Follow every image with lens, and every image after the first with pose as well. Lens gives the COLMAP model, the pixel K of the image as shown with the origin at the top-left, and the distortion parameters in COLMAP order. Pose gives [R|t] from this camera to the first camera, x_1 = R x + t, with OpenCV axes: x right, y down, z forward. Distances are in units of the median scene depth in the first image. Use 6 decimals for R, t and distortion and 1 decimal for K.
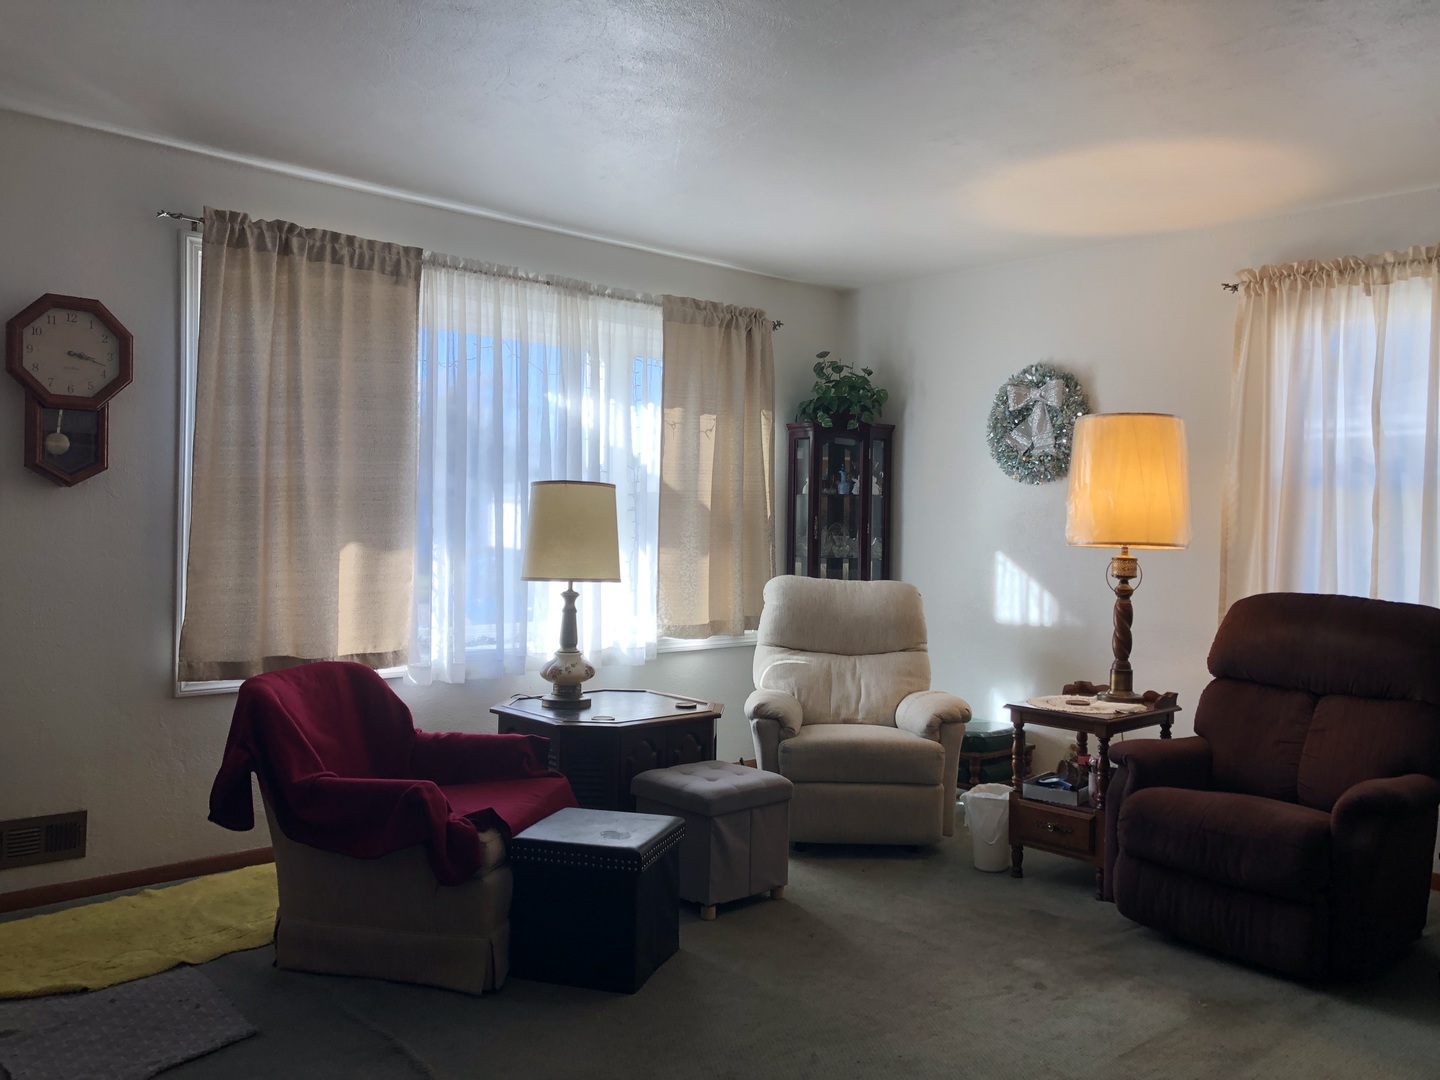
lens RADIAL K [[1139.9, 0, 727.0], [0, 1139.9, 534.6], [0, 0, 1]] dist [0.040740, -0.057527]
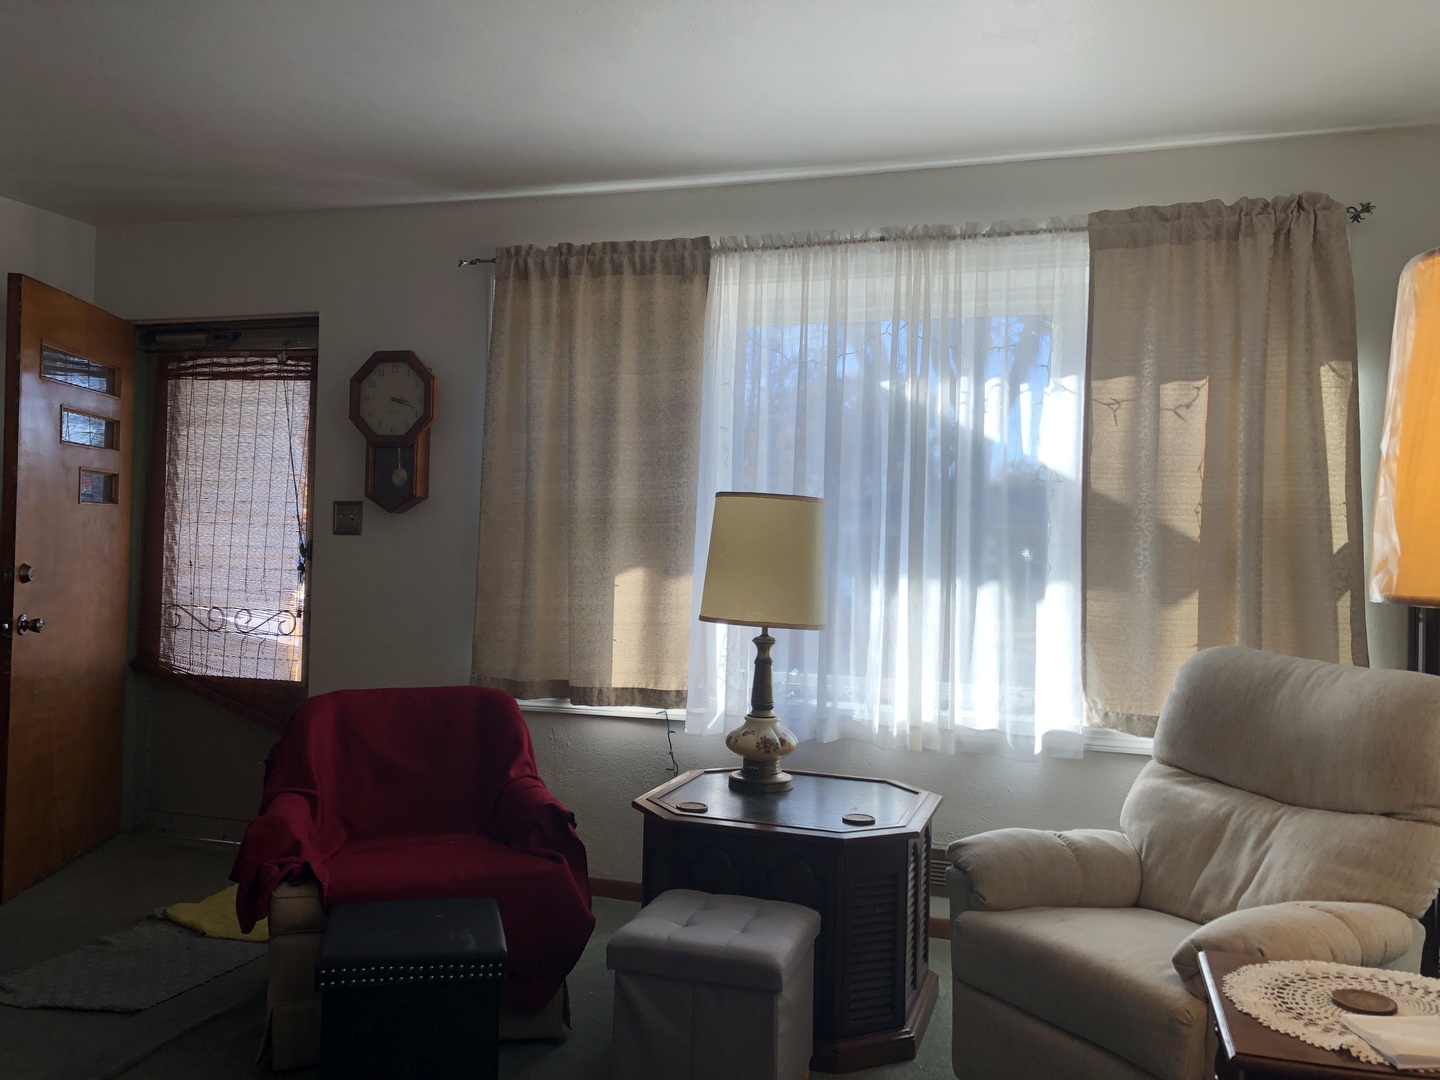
lens RADIAL K [[1143.5, 0, 717.5], [0, 1143.5, 544.6], [0, 0, 1]] dist [0.042066, -0.055661]
pose [[0.507071, -0.002431, -0.861901, 0.512571], [-0.025066, 0.999531, -0.017565, 0.002196], [0.861540, 0.030511, 0.506772, 0.587141]]
